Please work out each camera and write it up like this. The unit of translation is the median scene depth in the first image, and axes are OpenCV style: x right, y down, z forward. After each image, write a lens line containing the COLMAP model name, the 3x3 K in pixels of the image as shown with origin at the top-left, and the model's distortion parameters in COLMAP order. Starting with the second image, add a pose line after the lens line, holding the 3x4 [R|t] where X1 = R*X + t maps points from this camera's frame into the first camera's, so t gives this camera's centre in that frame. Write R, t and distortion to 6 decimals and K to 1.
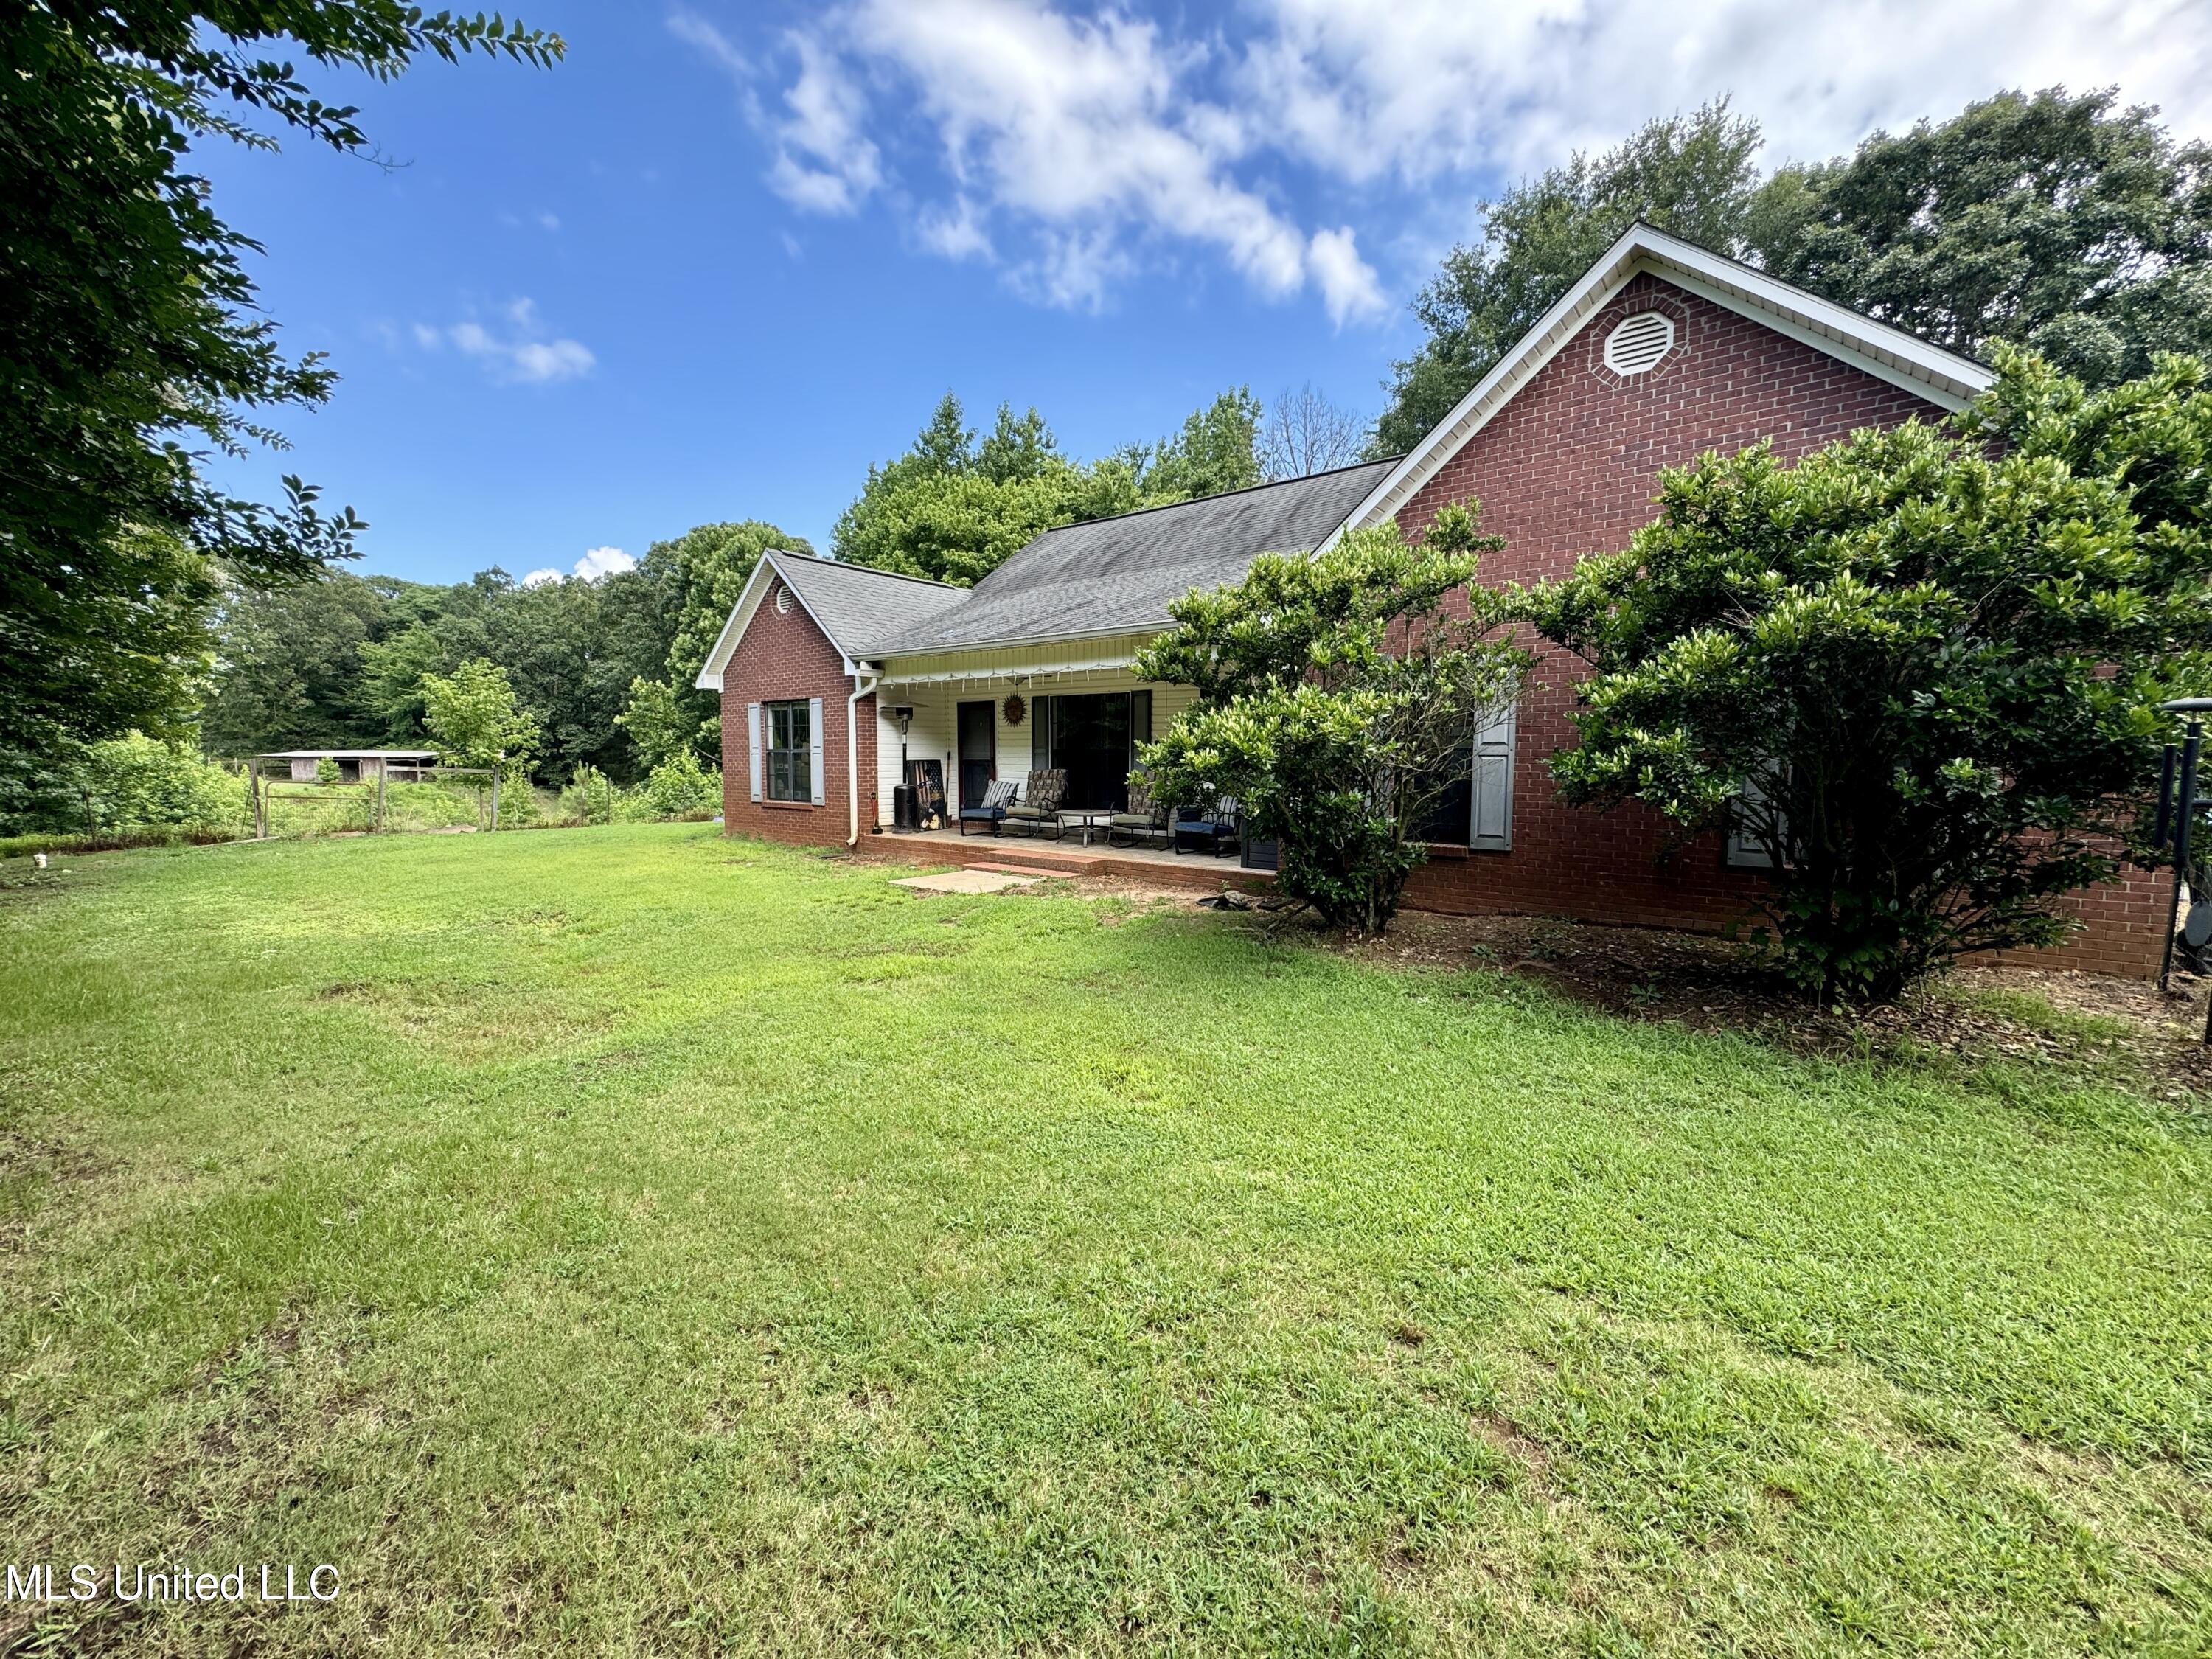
lens RADIAL K [[879.8, 0, 1101.8], [0, 879.8, 835.3], [0, 0, 1]] dist [-0.003646, -0.000238]
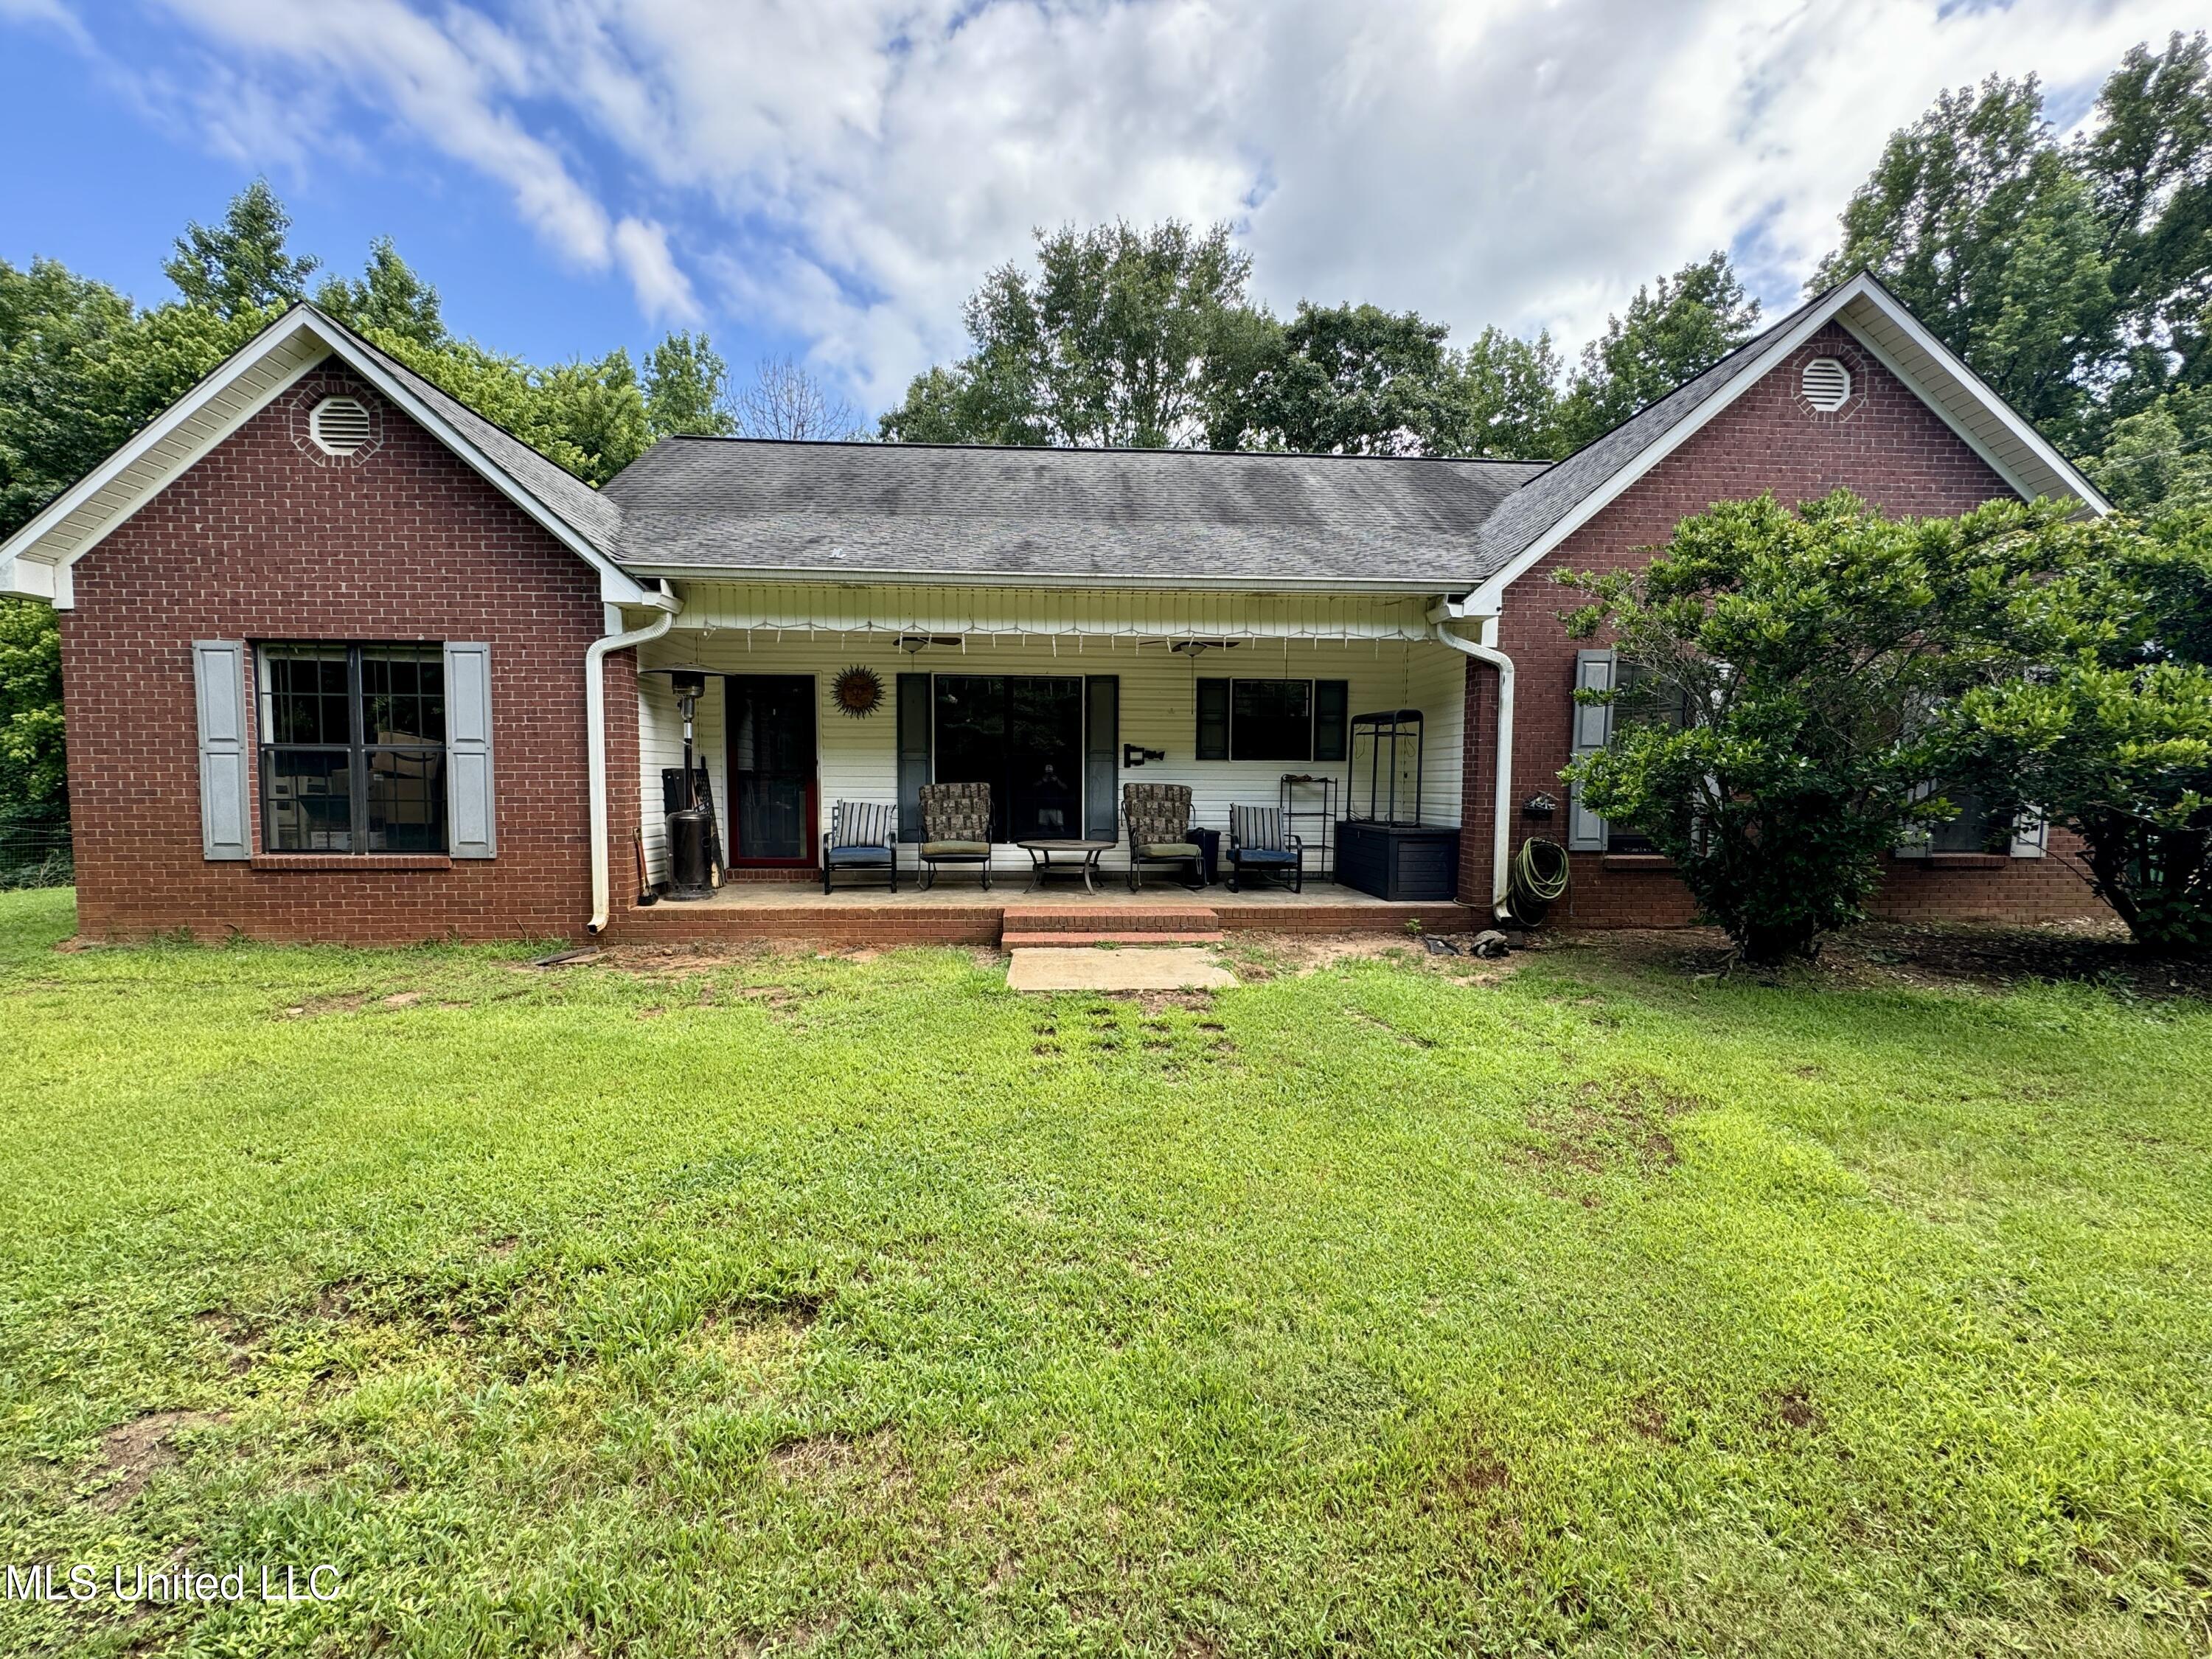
lens RADIAL K [[879.8, 0, 1106.7], [0, 879.8, 824.7], [0, 0, 1]] dist [-0.003646, -0.000238]
pose [[0.747153, -0.028771, 0.664029, -0.361430], [0.056900, 0.998164, -0.020775, -0.020024], [-0.662212, 0.053305, 0.747418, 0.367528]]
